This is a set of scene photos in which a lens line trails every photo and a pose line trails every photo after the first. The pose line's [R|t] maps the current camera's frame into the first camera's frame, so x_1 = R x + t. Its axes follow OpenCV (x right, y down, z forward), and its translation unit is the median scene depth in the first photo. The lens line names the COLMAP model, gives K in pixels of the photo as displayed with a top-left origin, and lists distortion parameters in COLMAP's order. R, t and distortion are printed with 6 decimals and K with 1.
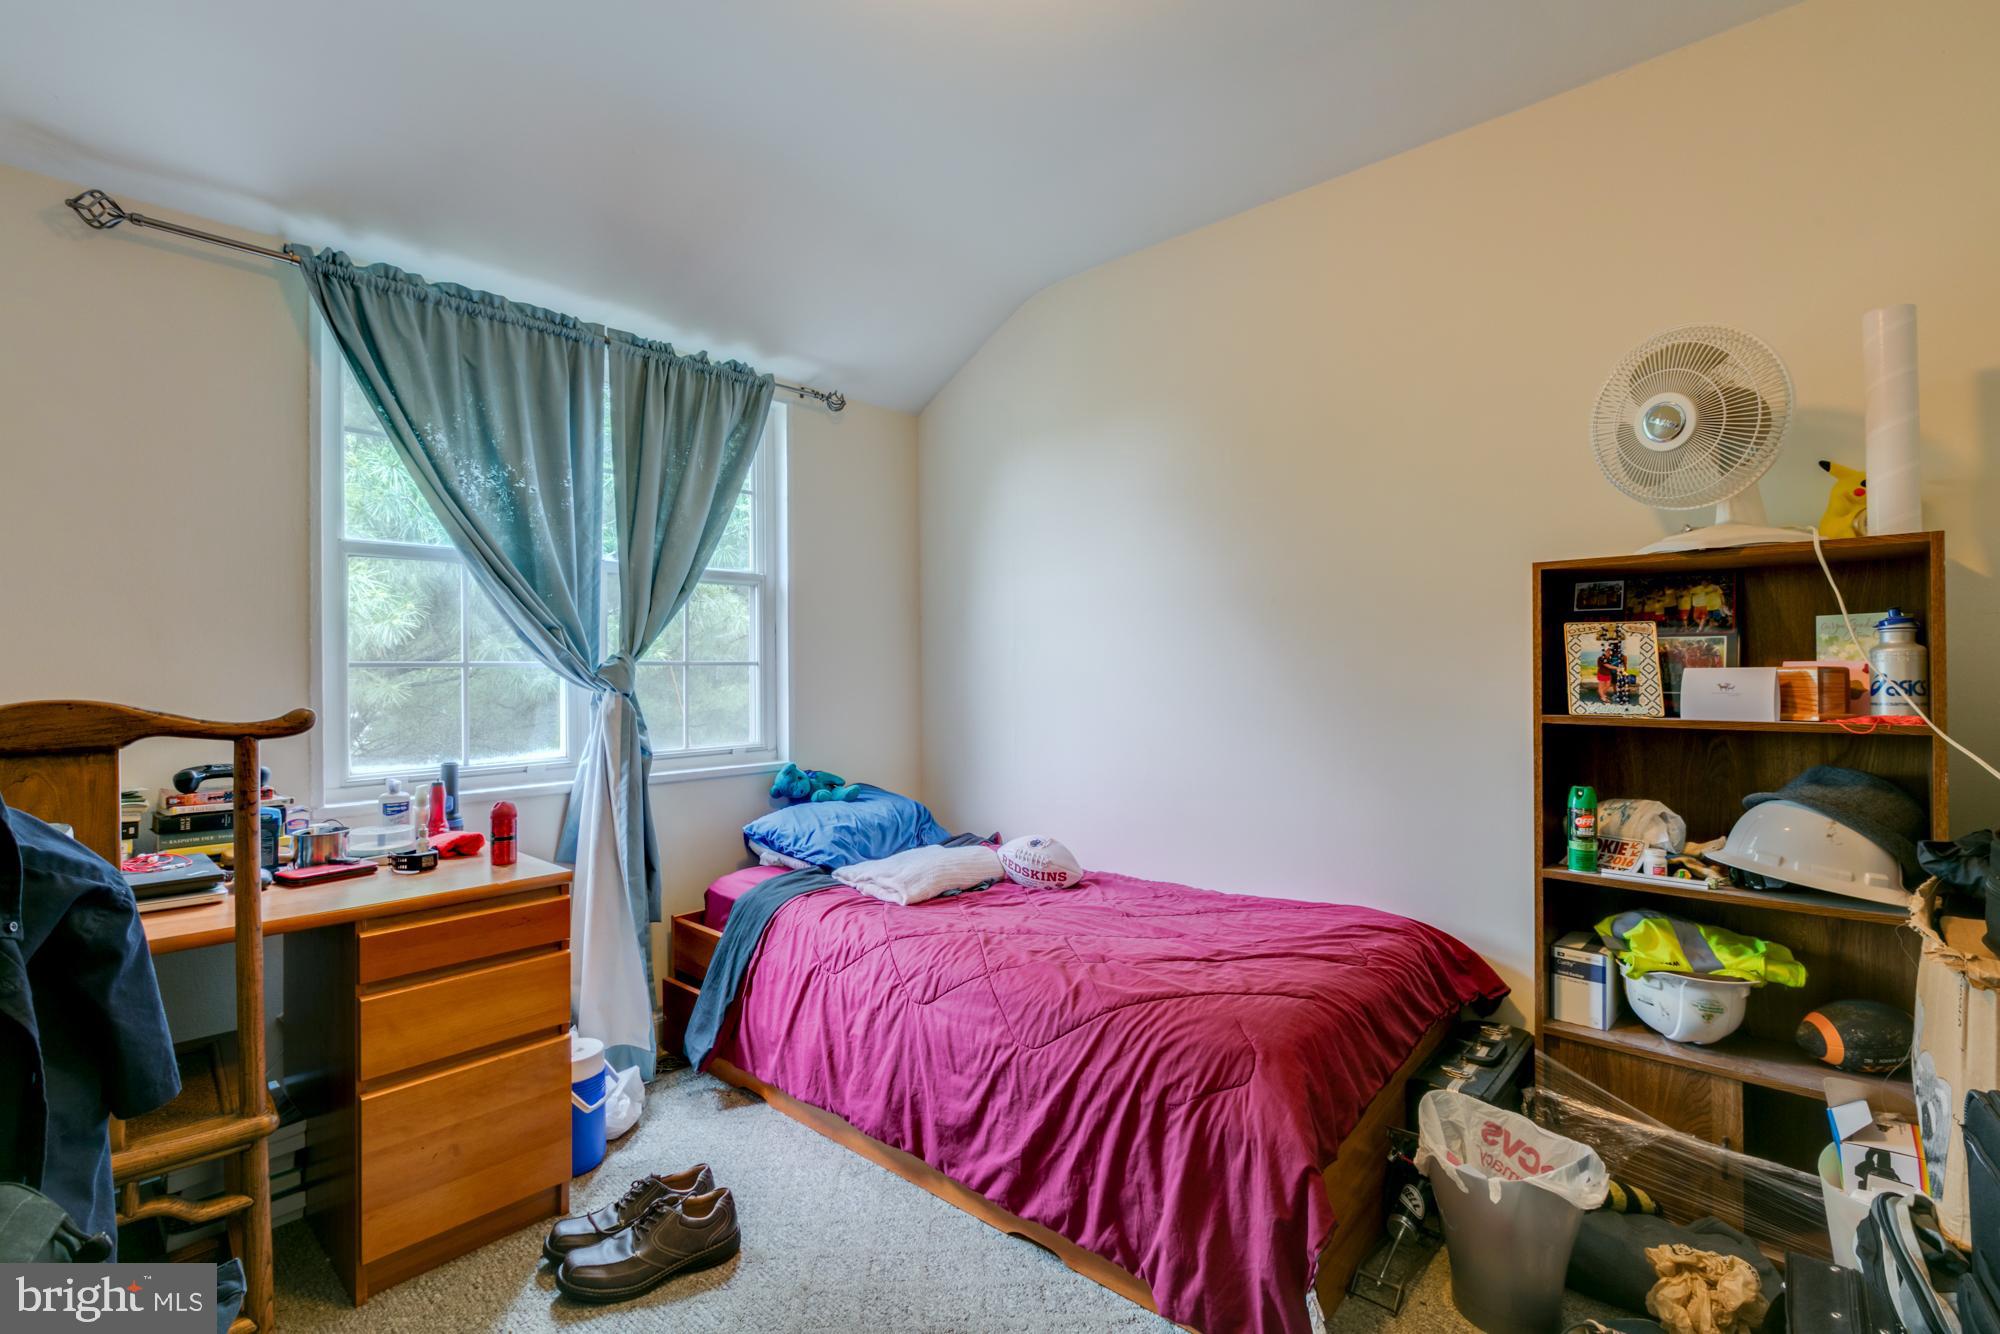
lens RADIAL K [[885.4, 0, 999.7], [0, 885.4, 667.1], [0, 0, 1]] dist [0.003329, -0.001859]
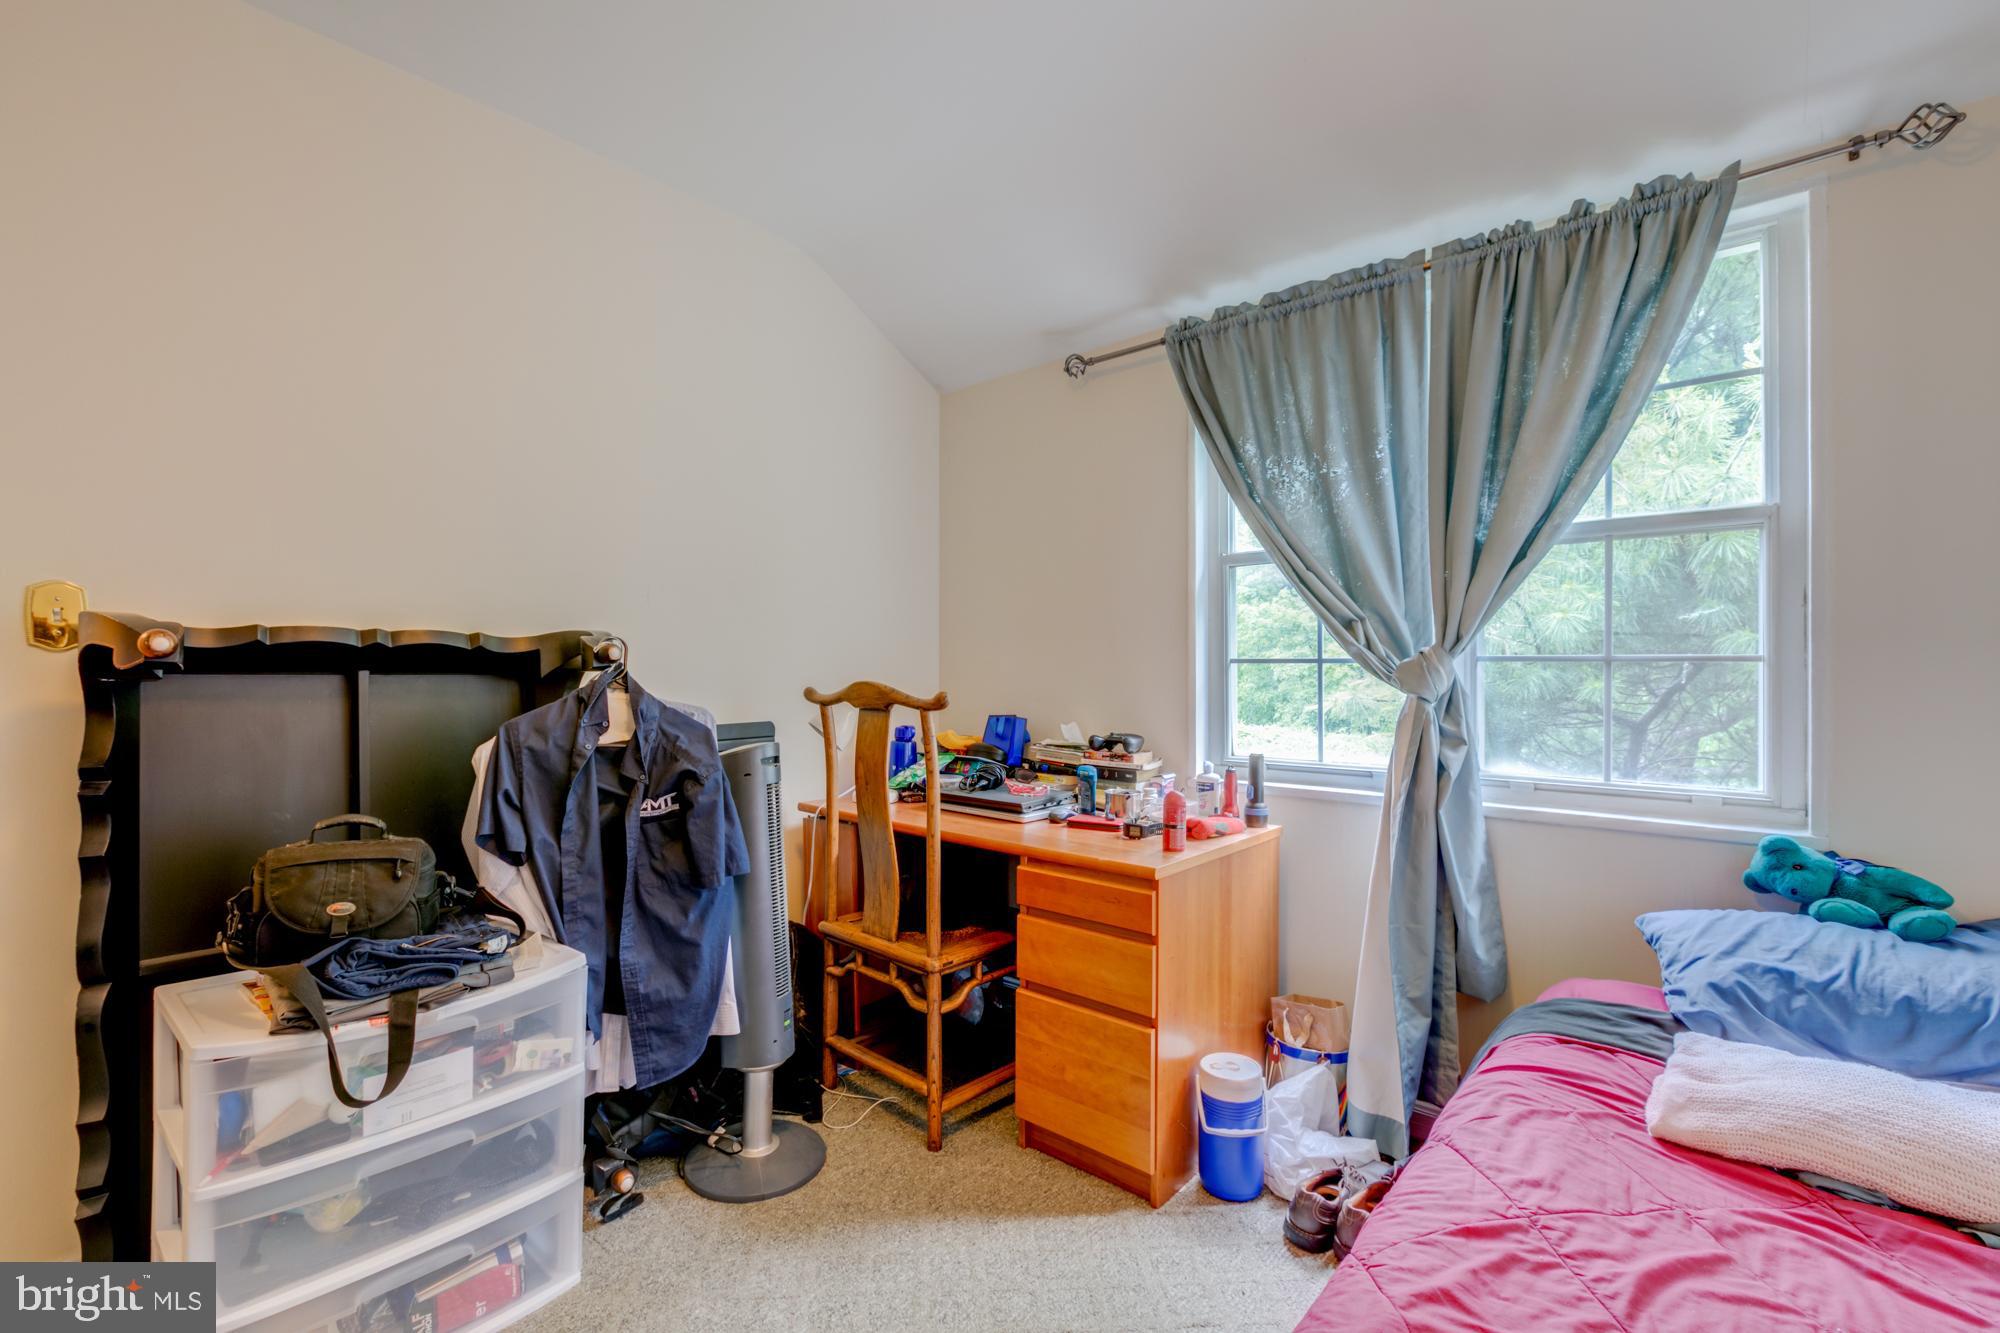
lens RADIAL K [[885.4, 0, 998.9], [0, 885.4, 664.8], [0, 0, 1]] dist [0.003329, -0.001859]
pose [[0.028343, 0.001965, -0.999596, 0.387323], [-0.001305, 0.999997, 0.001929, 0.000199], [0.999597, 0.001250, 0.028345, 0.614070]]
